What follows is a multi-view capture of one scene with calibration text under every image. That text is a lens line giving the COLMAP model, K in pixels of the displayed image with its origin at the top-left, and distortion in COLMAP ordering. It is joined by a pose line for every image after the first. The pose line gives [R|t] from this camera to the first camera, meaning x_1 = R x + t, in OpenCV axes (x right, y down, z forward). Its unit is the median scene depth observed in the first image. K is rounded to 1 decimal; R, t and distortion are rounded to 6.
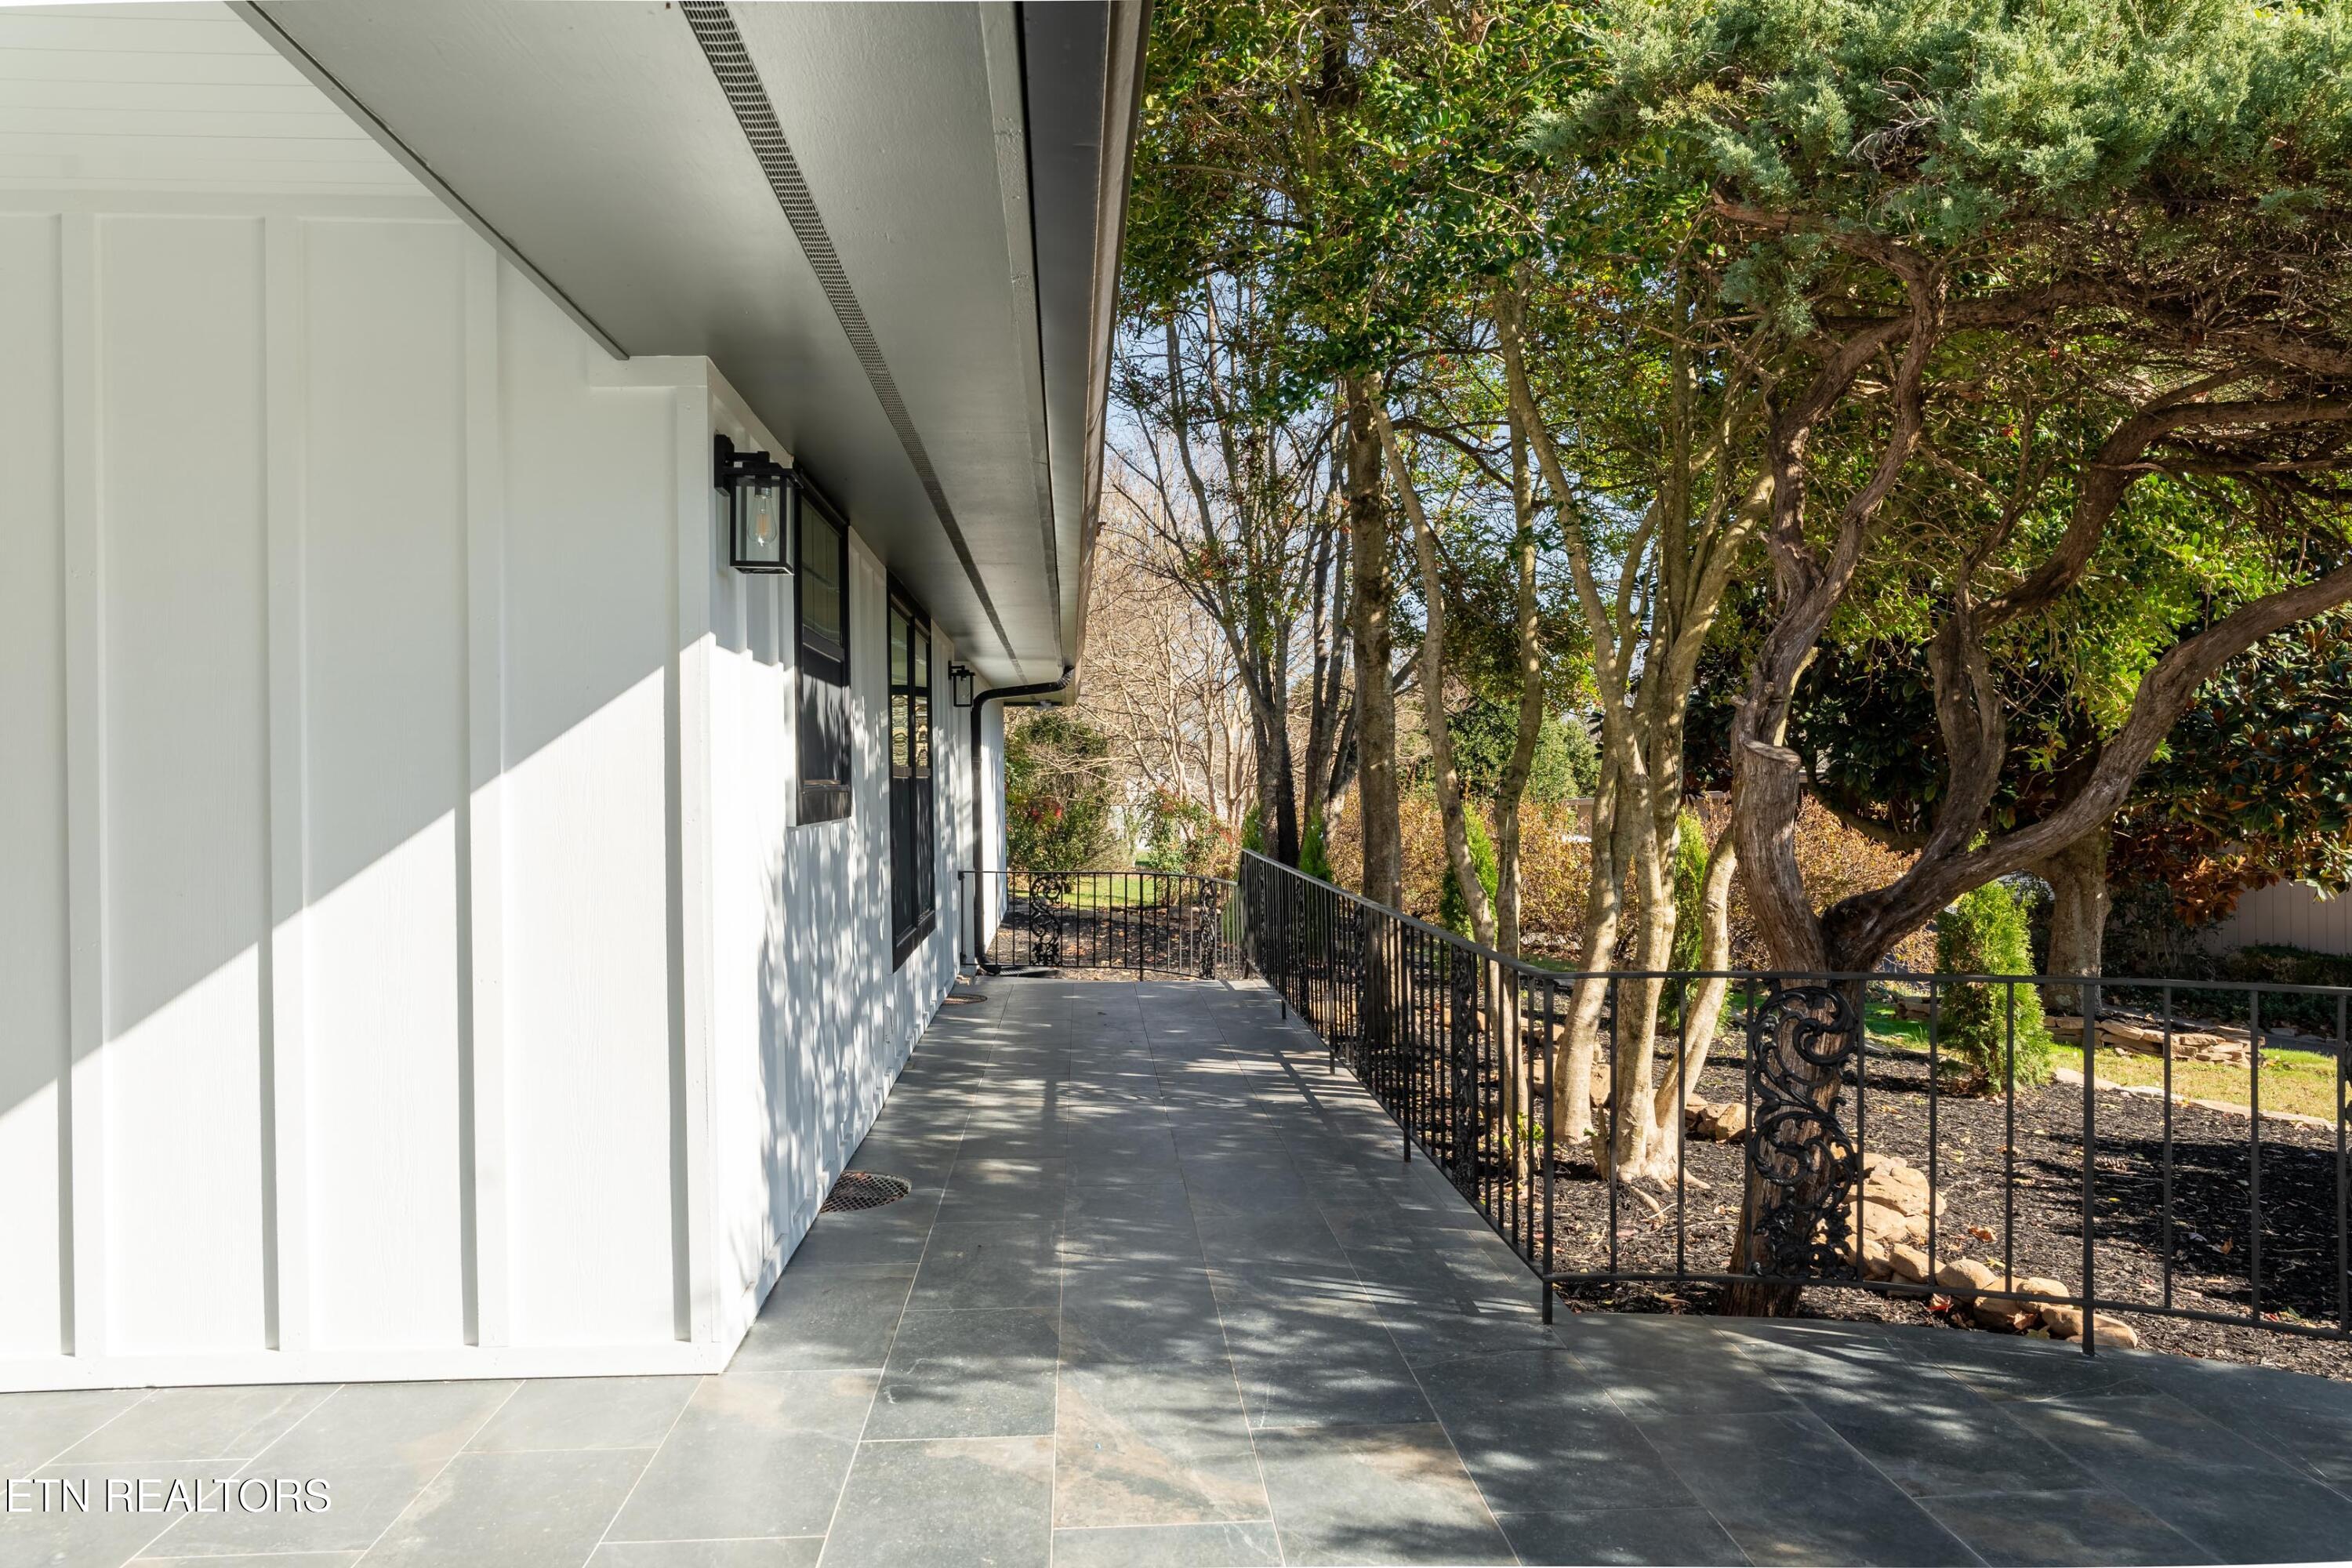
lens RADIAL K [[1575.9, 0, 1177.7], [0, 1575.9, 776.1], [0, 0, 1]] dist [-0.032093, 0.023265]
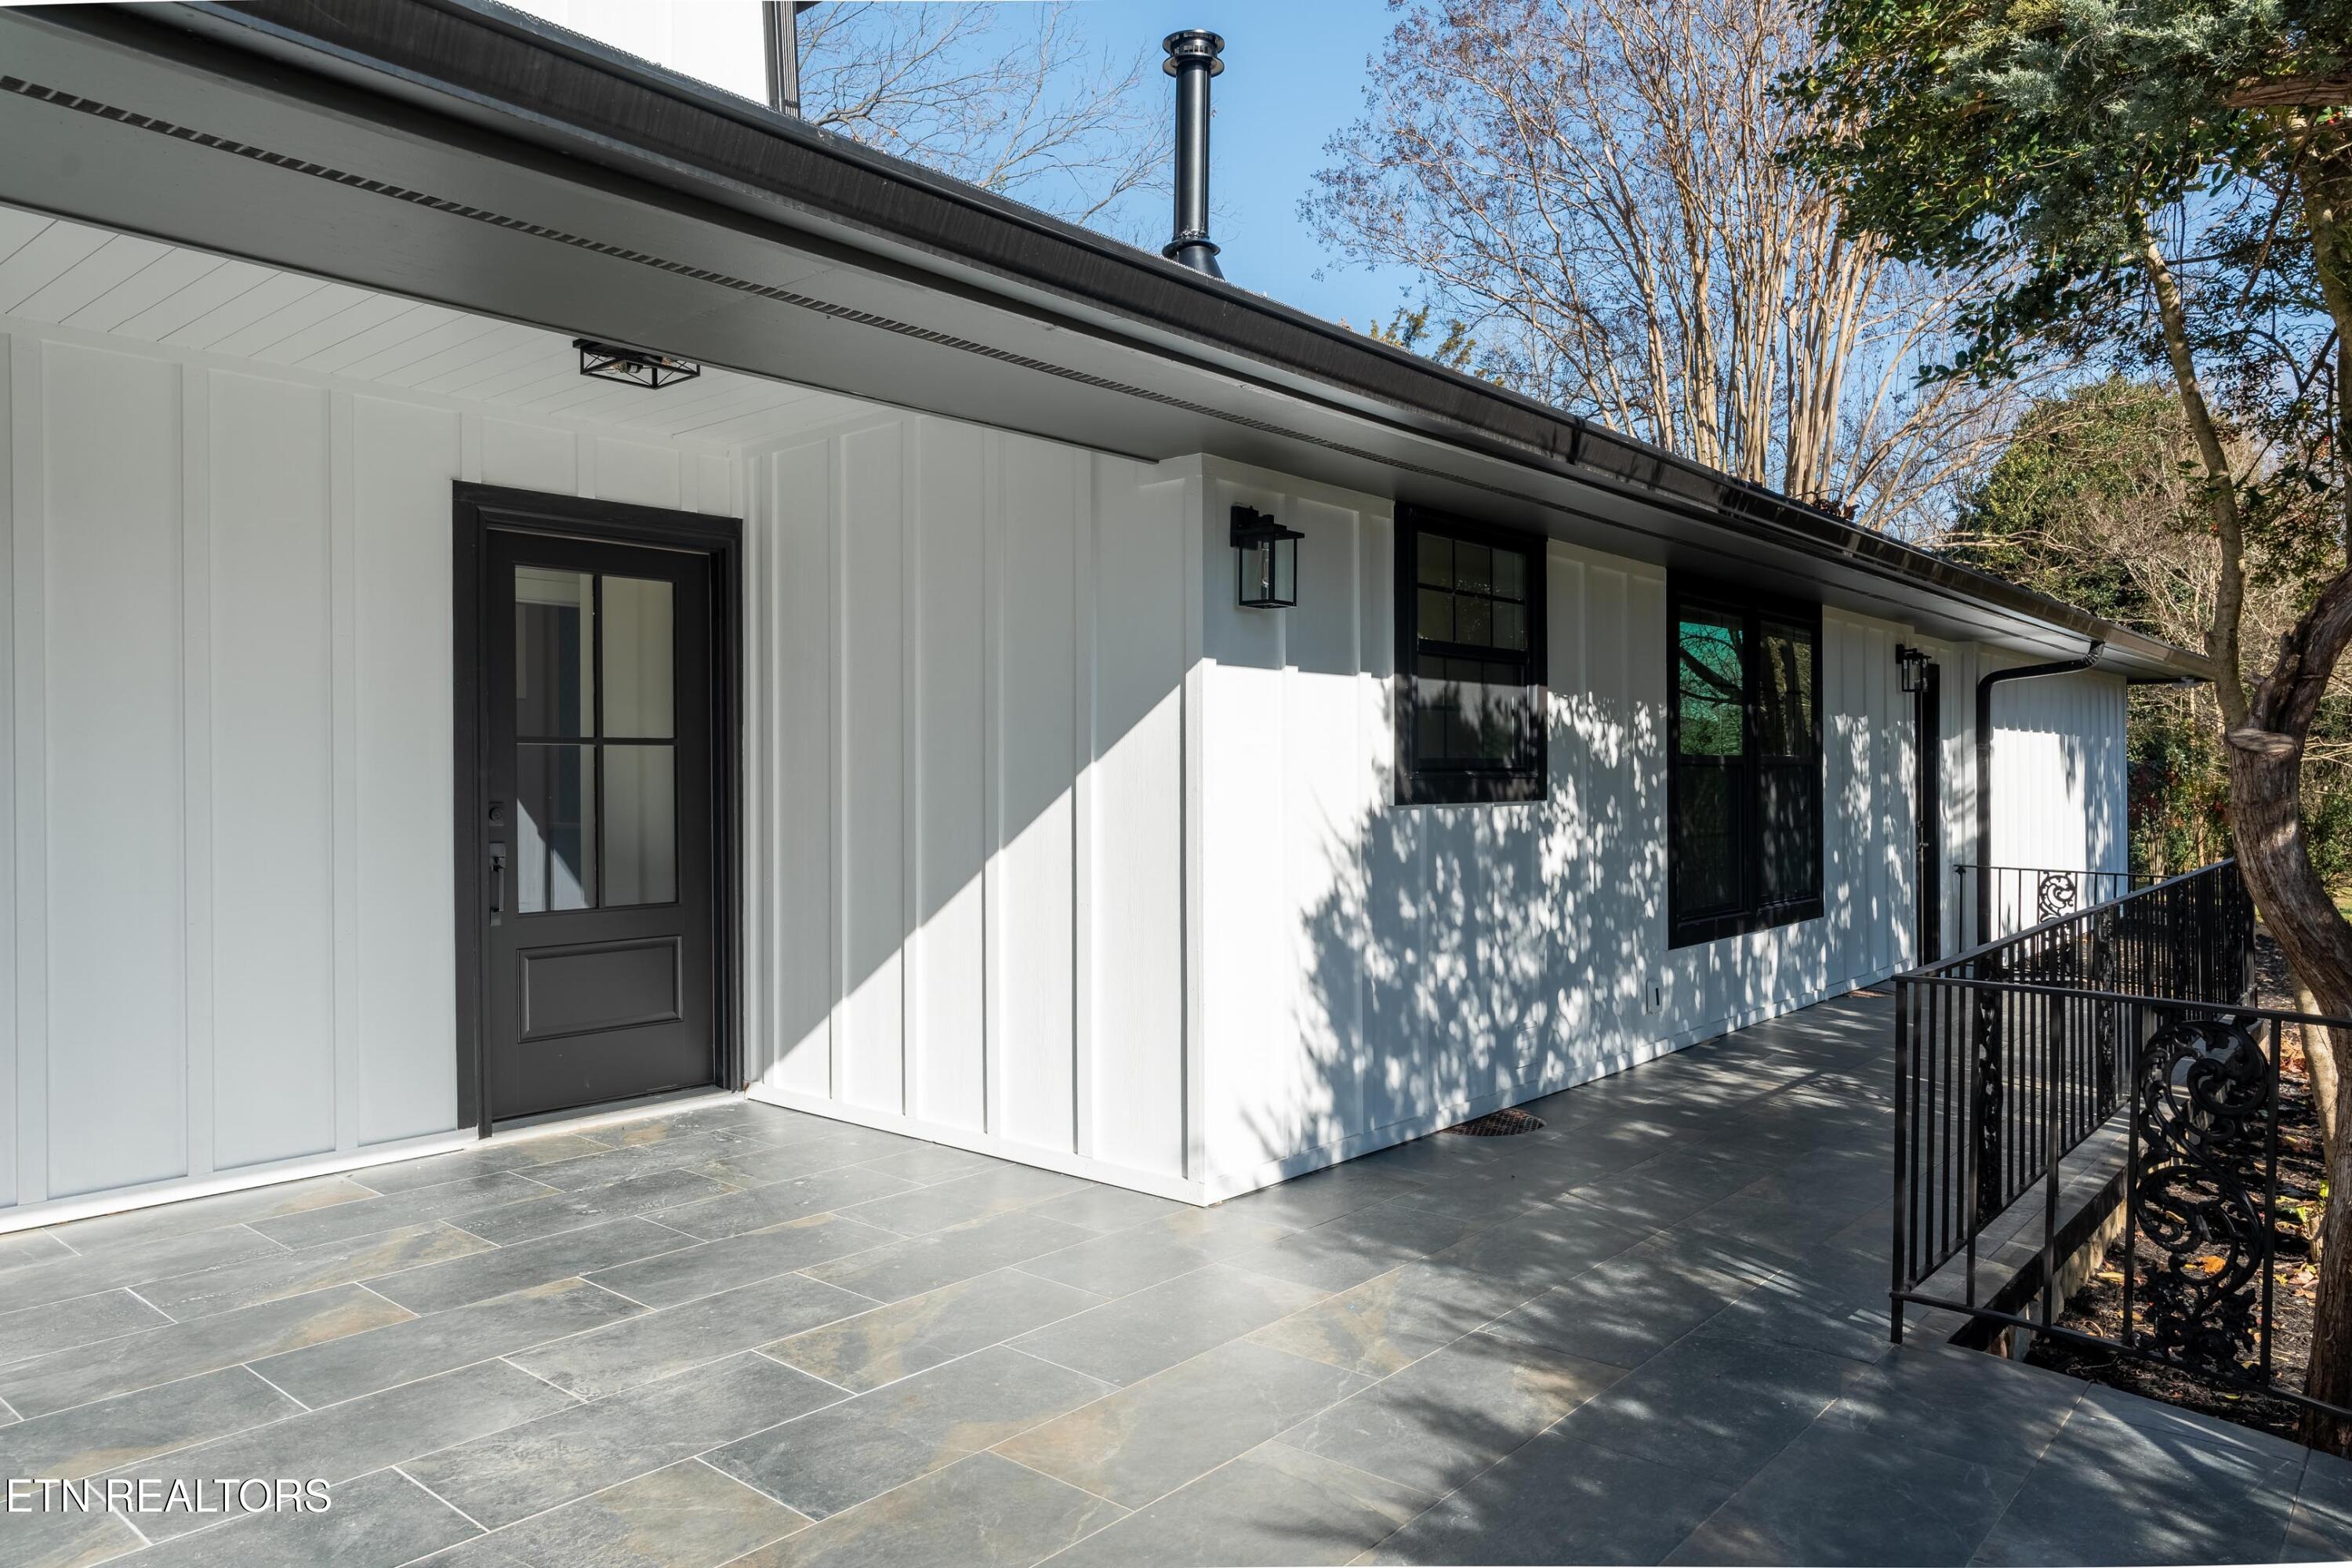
lens RADIAL K [[1575.9, 0, 1177.7], [0, 1575.9, 776.1], [0, 0, 1]] dist [-0.032093, 0.023265]
pose [[0.713928, 0.009597, -0.700154, 0.616088], [-0.003278, 0.999941, 0.010363, -0.004115], [0.700212, -0.005104, 0.713917, 0.016811]]
